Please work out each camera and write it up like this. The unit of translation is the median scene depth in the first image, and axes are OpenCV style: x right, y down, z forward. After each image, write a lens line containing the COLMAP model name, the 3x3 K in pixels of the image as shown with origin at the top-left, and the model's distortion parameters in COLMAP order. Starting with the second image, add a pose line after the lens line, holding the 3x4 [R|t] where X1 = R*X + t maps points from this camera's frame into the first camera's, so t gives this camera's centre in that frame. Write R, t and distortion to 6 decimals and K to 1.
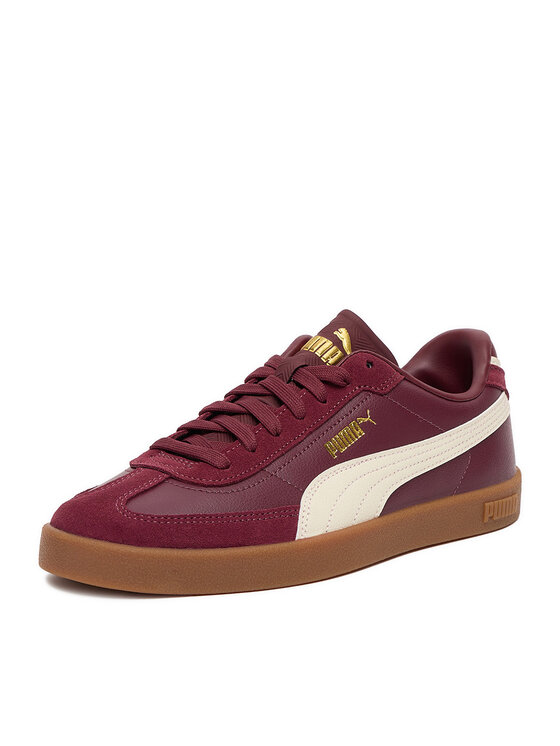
lens RADIAL K [[1547.3, 0, 280.0], [0, 1547.3, 373.0], [0, 0, 1]] dist [0.022217, 0.019097]
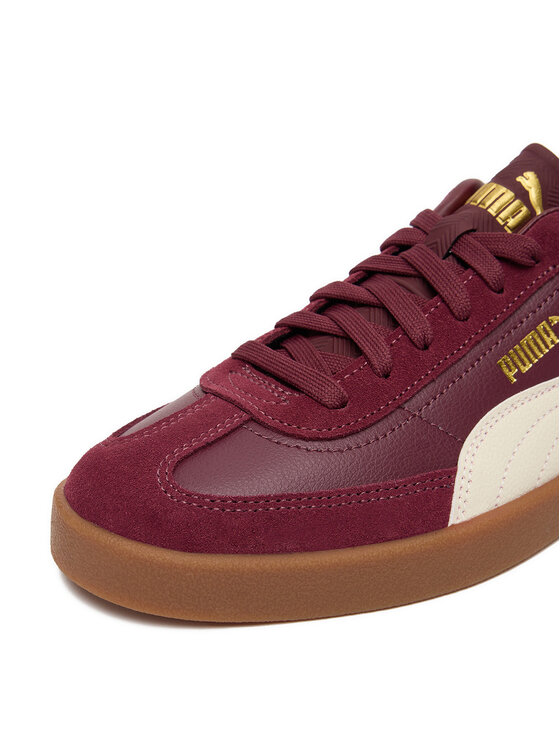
lens RADIAL K [[916.3, 0, 280.0], [0, 916.3, 373.0], [0, 0, 1]] dist [-0.027393, -0.036709]
pose [[0.989602, 0.047373, -0.135810, -0.009219], [-0.014970, 0.973000, 0.230319, -0.035413], [0.143054, -0.225891, 0.963592, 0.618277]]
